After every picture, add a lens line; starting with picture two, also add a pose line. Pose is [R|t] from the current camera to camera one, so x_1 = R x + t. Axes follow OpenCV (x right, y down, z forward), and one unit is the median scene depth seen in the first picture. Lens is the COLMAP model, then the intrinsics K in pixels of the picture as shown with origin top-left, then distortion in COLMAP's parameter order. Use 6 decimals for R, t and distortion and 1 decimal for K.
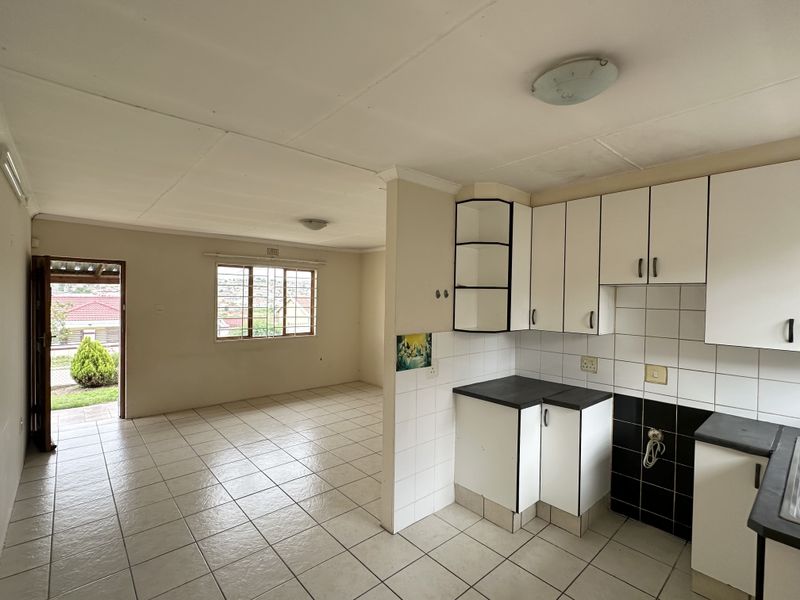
lens RADIAL K [[372.7, 0, 400.1], [0, 372.7, 300.2], [0, 0, 1]] dist [-0.003590, 0.000421]
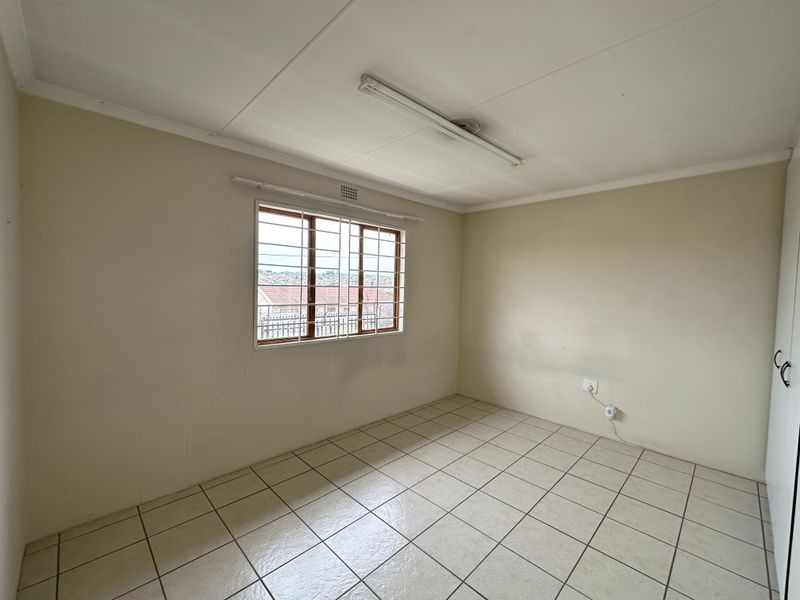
lens RADIAL K [[333.9, 0, 400.5], [0, 333.9, 295.8], [0, 0, 1]] dist [-0.000446, -0.000528]
pose [[0.999408, 0.001438, 0.034388, -0.271556], [-0.002009, 0.999861, 0.016576, 0.023961], [-0.034359, -0.016635, 0.999271, 0.457725]]
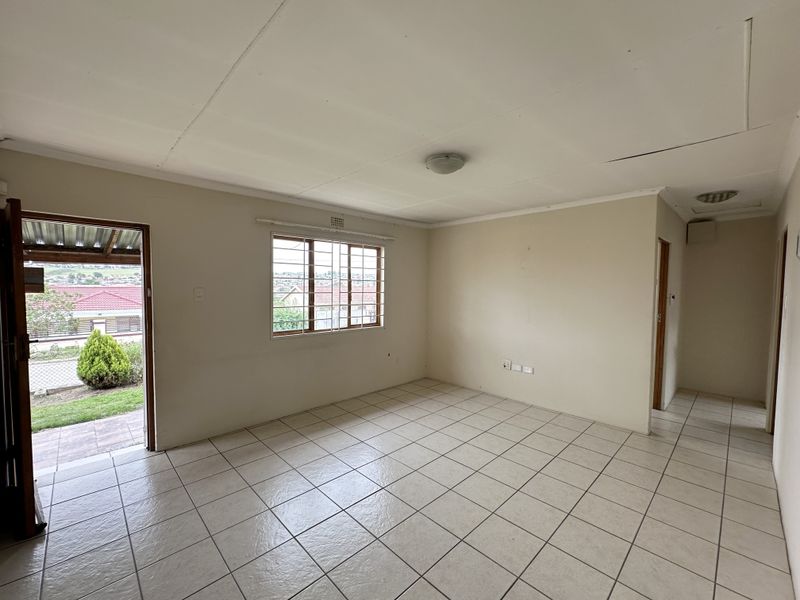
lens RADIAL K [[333.9, 0, 403.4], [0, 333.9, 299.2], [0, 0, 1]] dist [-0.000446, -0.000528]
pose [[0.999010, -0.008209, 0.043724, -0.232033], [0.006857, 0.999496, 0.030982, 0.012212], [-0.043956, -0.030652, 0.998563, 0.281063]]
